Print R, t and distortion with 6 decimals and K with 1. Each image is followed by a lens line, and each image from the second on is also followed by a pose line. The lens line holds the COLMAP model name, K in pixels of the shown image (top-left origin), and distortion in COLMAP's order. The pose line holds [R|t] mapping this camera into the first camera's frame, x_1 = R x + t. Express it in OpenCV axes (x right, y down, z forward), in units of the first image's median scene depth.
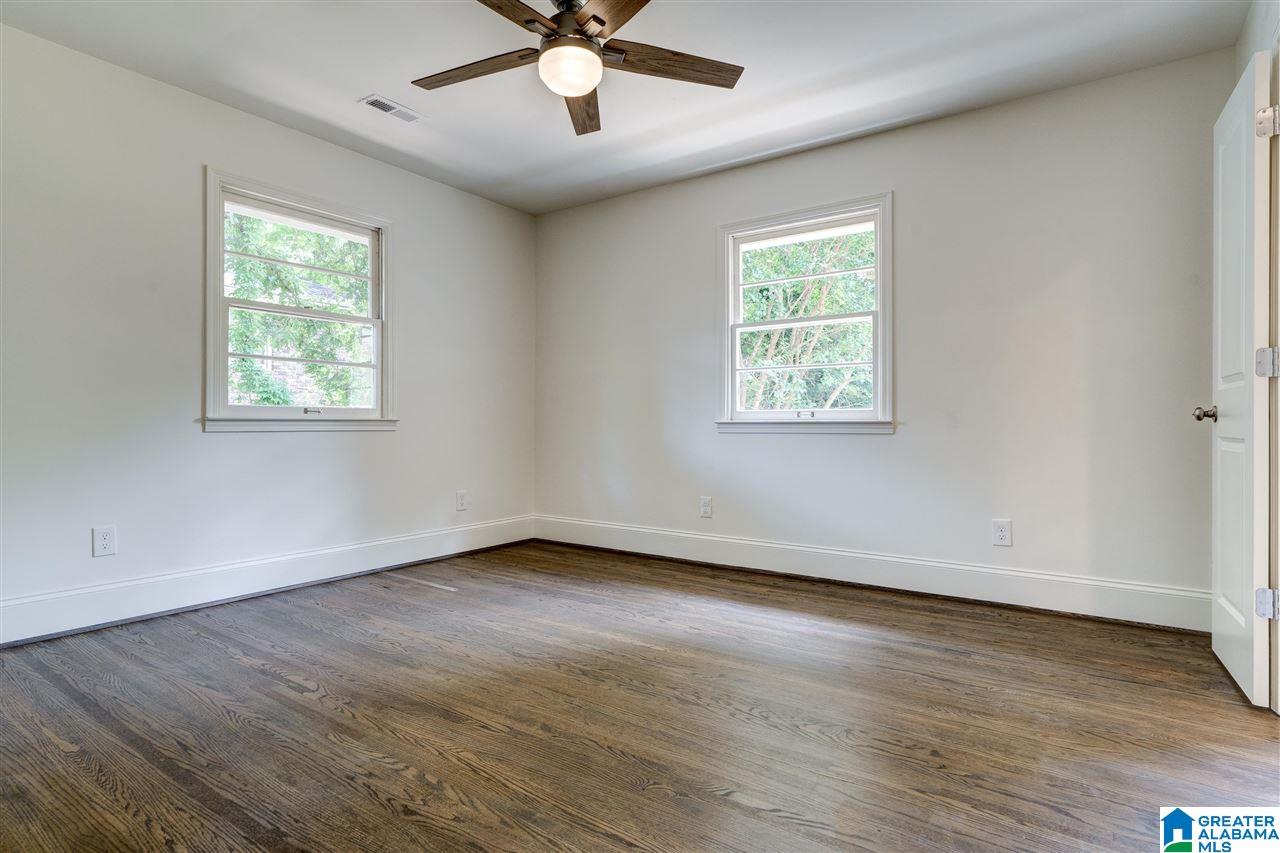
lens RADIAL K [[682.6, 0, 617.7], [0, 682.6, 419.2], [0, 0, 1]] dist [-0.004460, -0.000266]
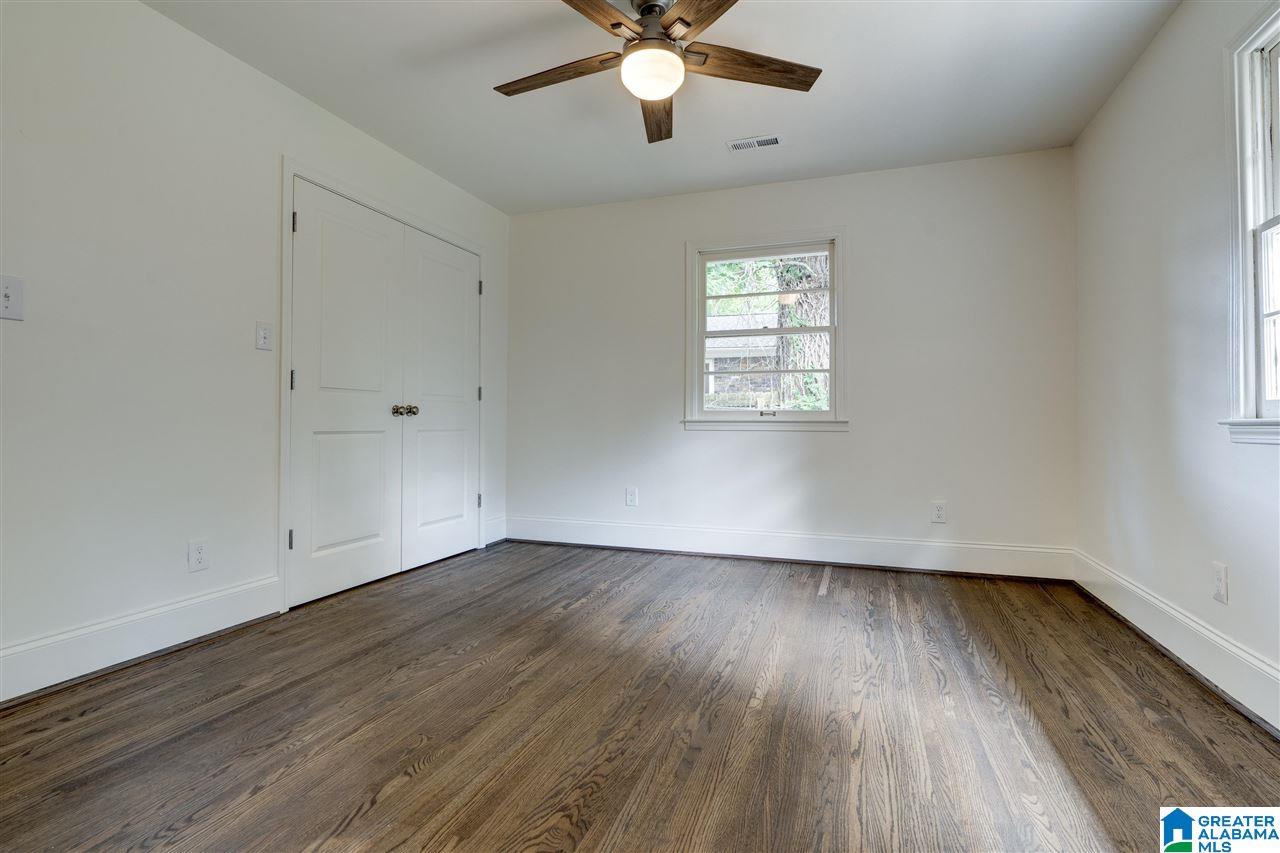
lens RADIAL K [[613.3, 0, 619.7], [0, 613.3, 419.1], [0, 0, 1]] dist [-0.002152, -0.000603]
pose [[0.263120, -0.008430, -0.964726, 0.746676], [0.007316, 0.999951, -0.006742, 0.003093], [0.964735, -0.005284, 0.263168, 0.679352]]
